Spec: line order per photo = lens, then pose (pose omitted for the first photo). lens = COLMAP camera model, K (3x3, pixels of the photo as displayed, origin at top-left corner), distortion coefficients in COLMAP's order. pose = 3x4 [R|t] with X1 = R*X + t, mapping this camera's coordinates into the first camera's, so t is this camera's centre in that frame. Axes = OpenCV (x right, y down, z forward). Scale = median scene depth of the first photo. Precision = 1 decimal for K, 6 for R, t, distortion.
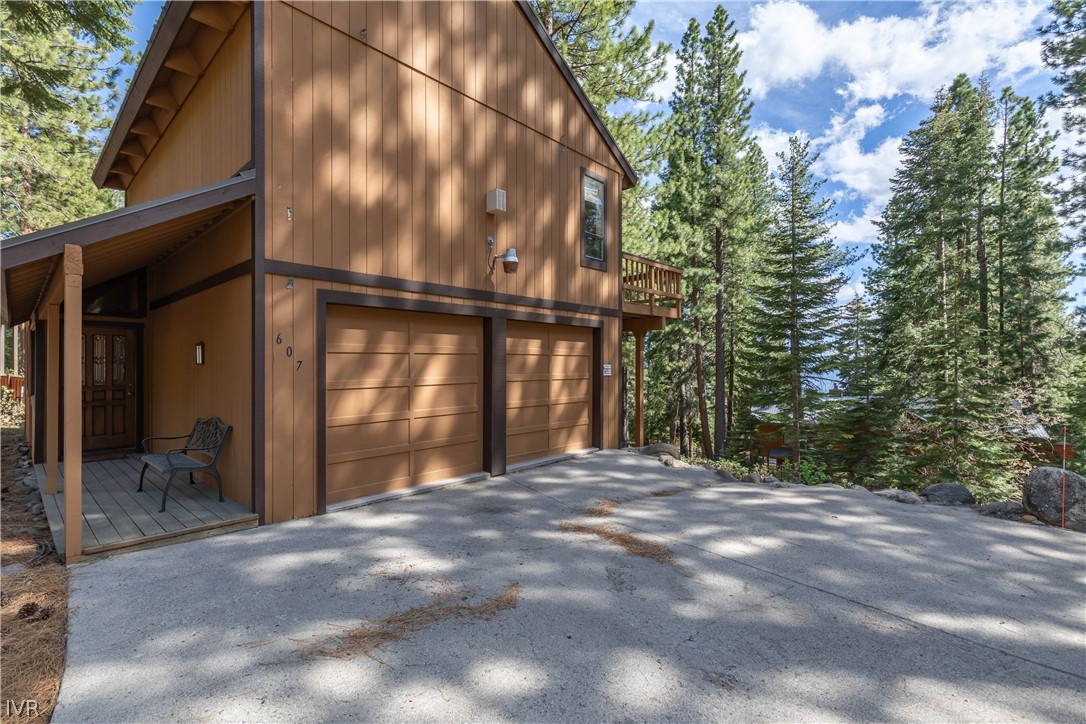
lens RADIAL K [[484.6, 0, 543.0], [0, 484.6, 362.0], [0, 0, 1]] dist [-0.001148, -0.000446]
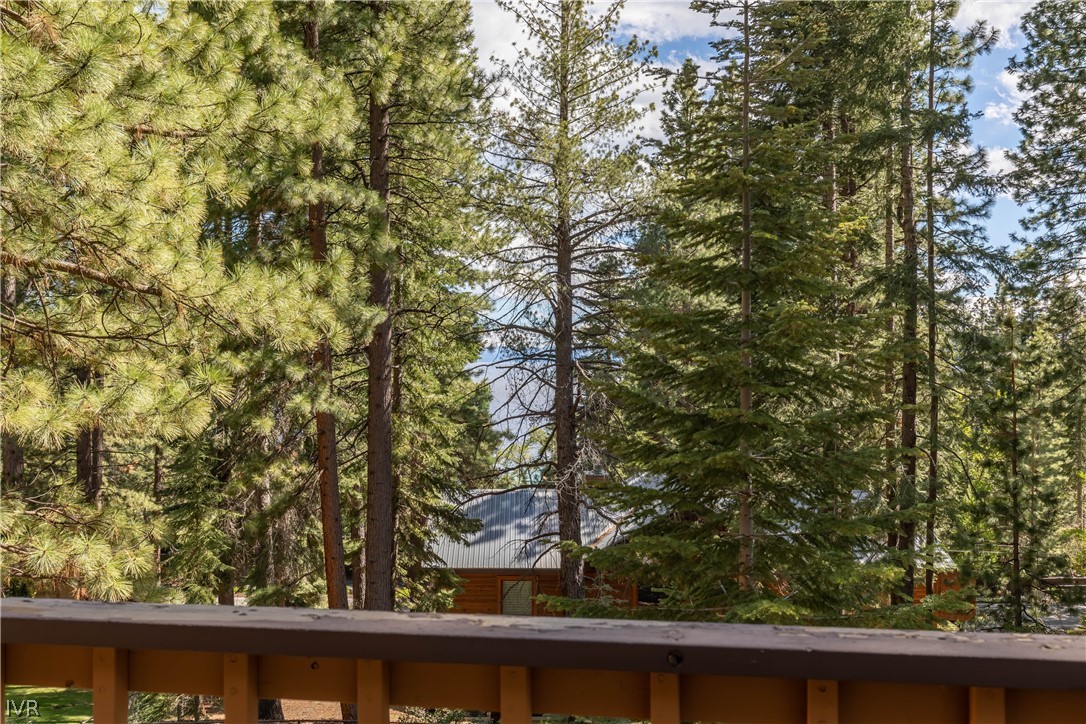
lens RADIAL K [[1093.8, 0, 543.0], [0, 1093.8, 362.0], [0, 0, 1]] dist [0.001150, 0.000105]
pose [[0.849461, 0.004256, 0.527634, 0.051883], [-0.002916, 0.999990, -0.003371, -0.070958], [-0.527644, 0.001325, 0.849465, 0.299755]]
